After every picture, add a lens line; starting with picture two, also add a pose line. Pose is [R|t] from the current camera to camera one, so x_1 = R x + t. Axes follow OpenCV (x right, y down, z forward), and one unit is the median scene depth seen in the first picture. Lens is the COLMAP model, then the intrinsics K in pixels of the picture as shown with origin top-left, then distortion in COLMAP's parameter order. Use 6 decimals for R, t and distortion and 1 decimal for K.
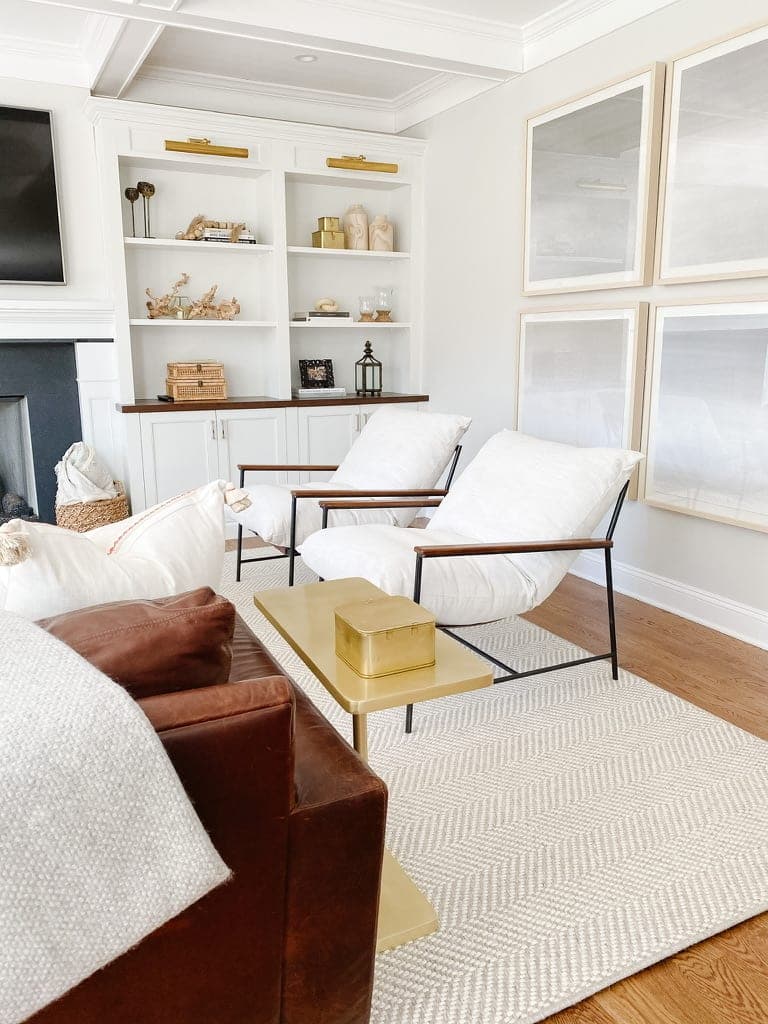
lens RADIAL K [[804.0, 0, 386.1], [0, 804.0, 509.2], [0, 0, 1]] dist [0.049081, -0.032538]
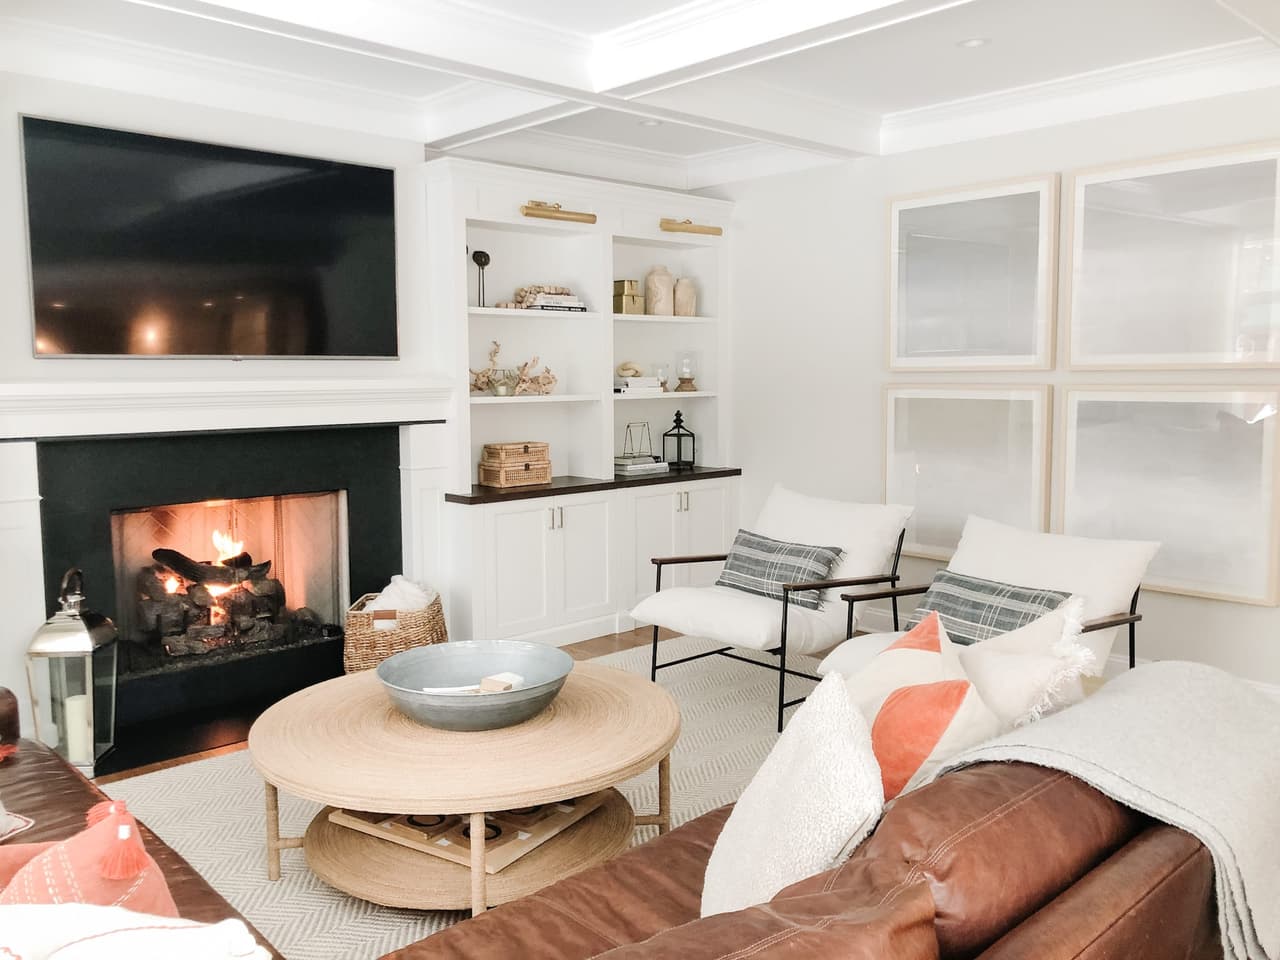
lens RADIAL K [[1036.9, 0, 645.0], [0, 1036.9, 473.6], [0, 0, 1]] dist [0.008401, -0.016430]
pose [[0.961908, -0.029991, 0.271724, -0.540639], [0.060208, 0.992799, -0.103559, -0.032717], [-0.266662, 0.115974, 0.956787, -0.130534]]
